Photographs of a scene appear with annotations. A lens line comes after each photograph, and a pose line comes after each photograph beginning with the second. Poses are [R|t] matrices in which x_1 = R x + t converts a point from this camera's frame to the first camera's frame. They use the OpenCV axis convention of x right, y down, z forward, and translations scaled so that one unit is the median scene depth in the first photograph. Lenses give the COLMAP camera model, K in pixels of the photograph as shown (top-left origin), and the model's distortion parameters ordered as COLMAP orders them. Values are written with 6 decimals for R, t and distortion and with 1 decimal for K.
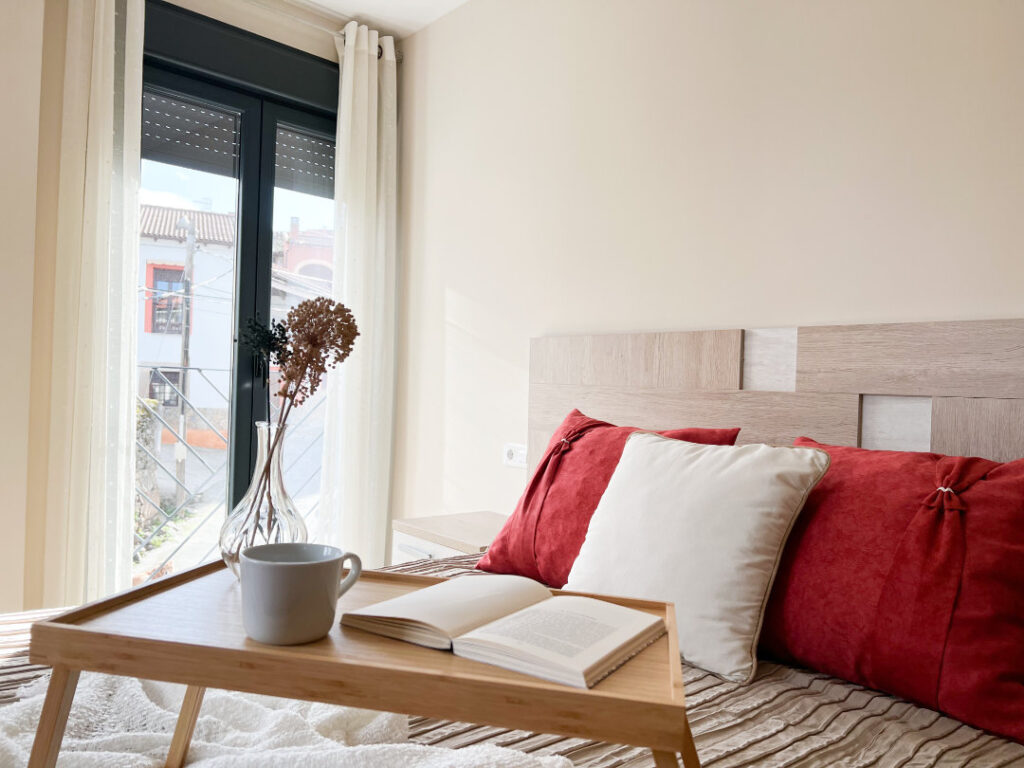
lens RADIAL K [[781.5, 0, 517.3], [0, 781.5, 390.7], [0, 0, 1]] dist [0.005505, -0.005581]
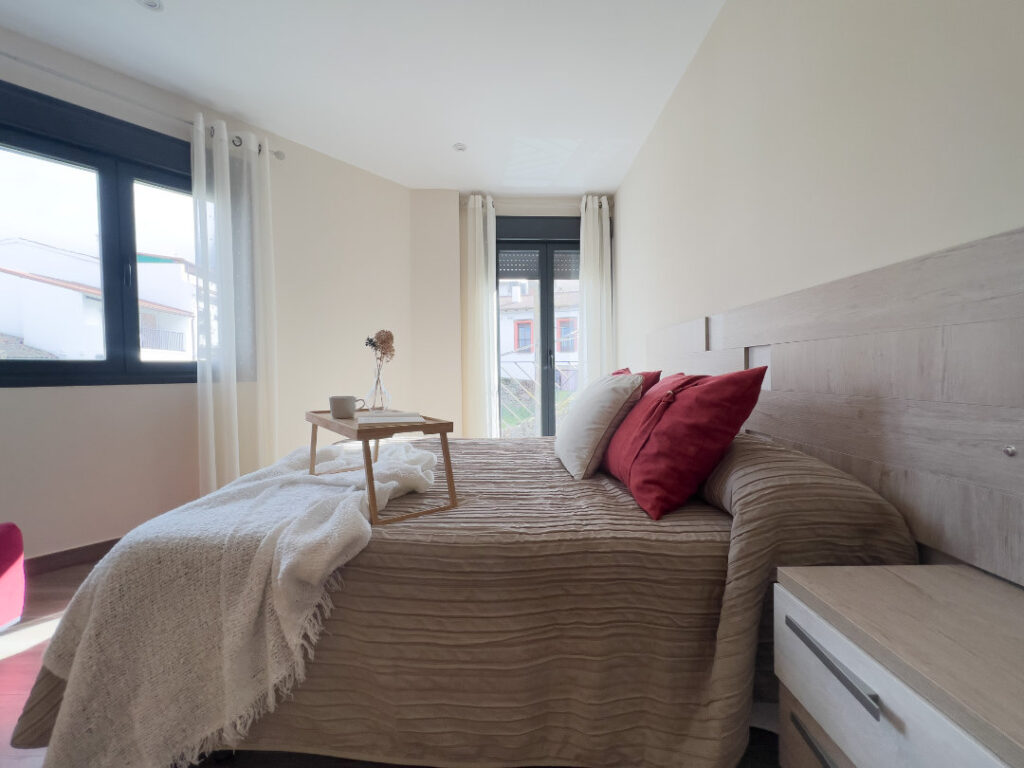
lens RADIAL K [[415.9, 0, 511.3], [0, 415.9, 374.1], [0, 0, 1]] dist [-0.000991, -0.000160]
pose [[0.760615, -0.042297, -0.647824, 0.539493], [0.037906, 0.999066, -0.020724, 0.052588], [0.648096, -0.008793, 0.761508, -0.011979]]
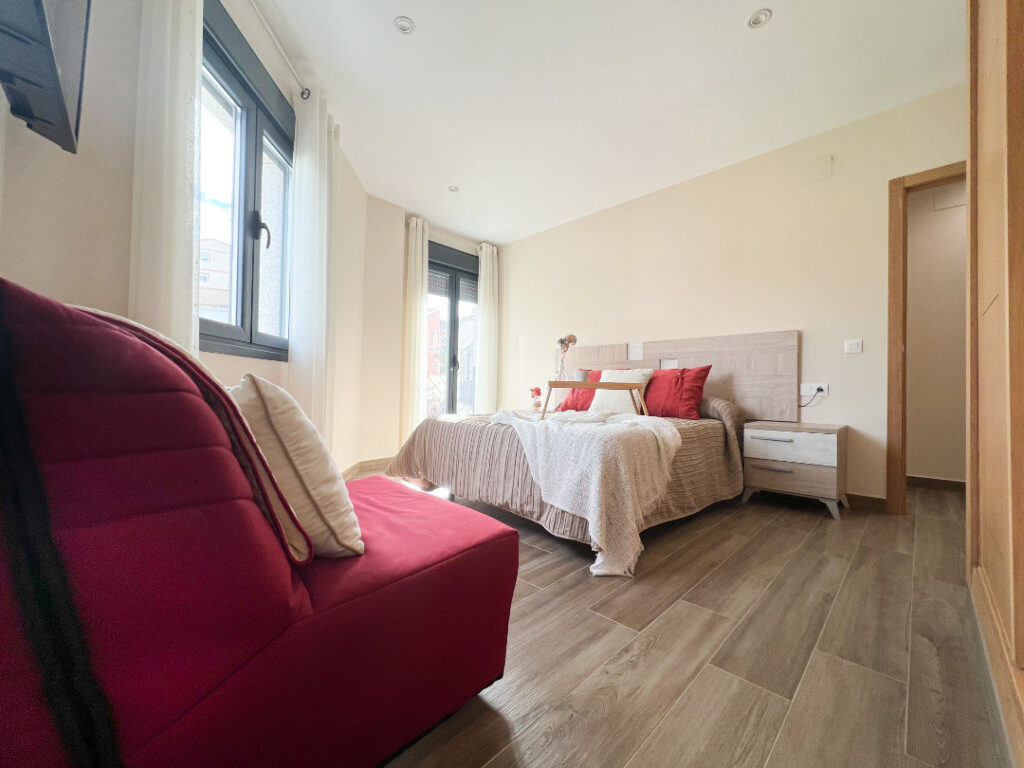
lens RADIAL K [[415.9, 0, 511.9], [0, 415.9, 381.6], [0, 0, 1]] dist [-0.000991, -0.000160]
pose [[0.996277, -0.028428, 0.081387, -0.375685], [0.029774, 0.999439, -0.015366, 0.104217], [-0.080904, 0.017732, 0.996564, -0.804030]]
